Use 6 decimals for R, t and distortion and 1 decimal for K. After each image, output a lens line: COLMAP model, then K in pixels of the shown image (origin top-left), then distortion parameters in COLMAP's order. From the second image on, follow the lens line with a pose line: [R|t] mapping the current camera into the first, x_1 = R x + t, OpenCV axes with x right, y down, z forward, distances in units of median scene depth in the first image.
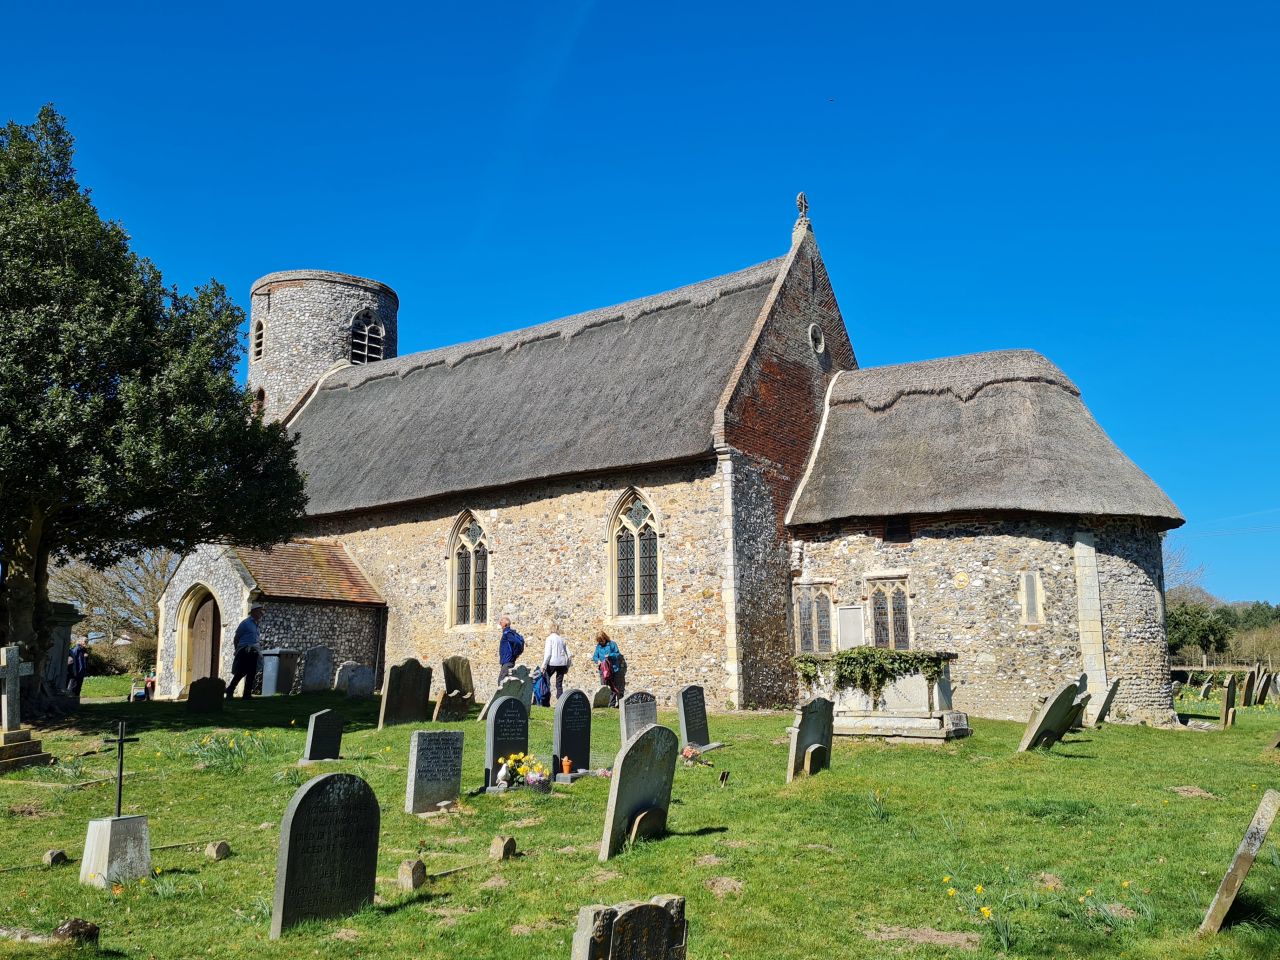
lens RADIAL K [[1102.9, 0, 645.3], [0, 1102.9, 488.0], [0, 0, 1]] dist [0.060099, -0.021636]
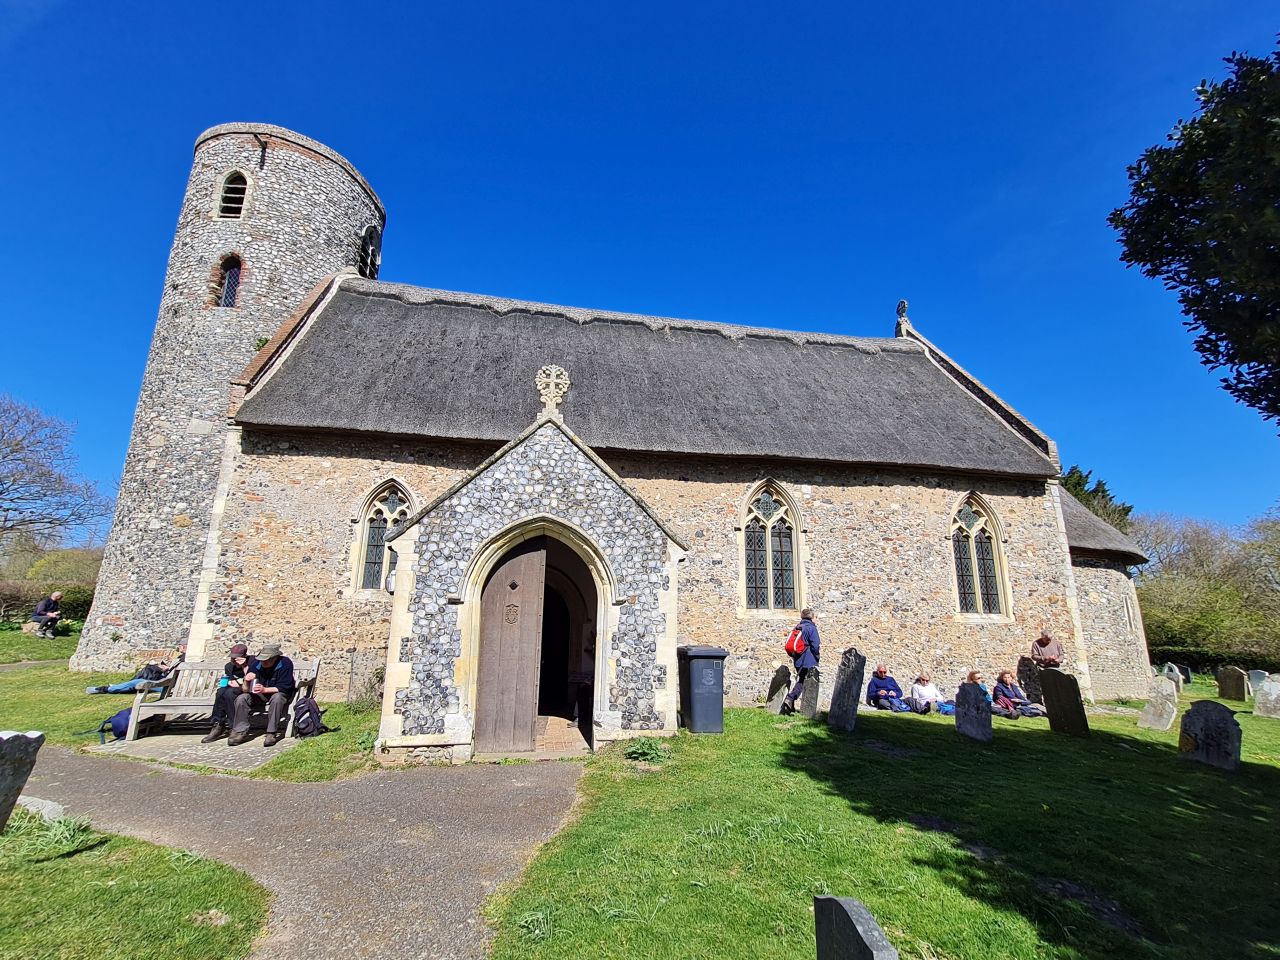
lens RADIAL K [[557.8, 0, 633.4], [0, 557.8, 488.9], [0, 0, 1]] dist [0.002047, 0.000524]
pose [[0.694329, 0.180266, 0.696715, -0.588220], [-0.146429, 0.983255, -0.108478, 0.098708], [-0.704604, -0.026700, 0.709099, 0.811638]]
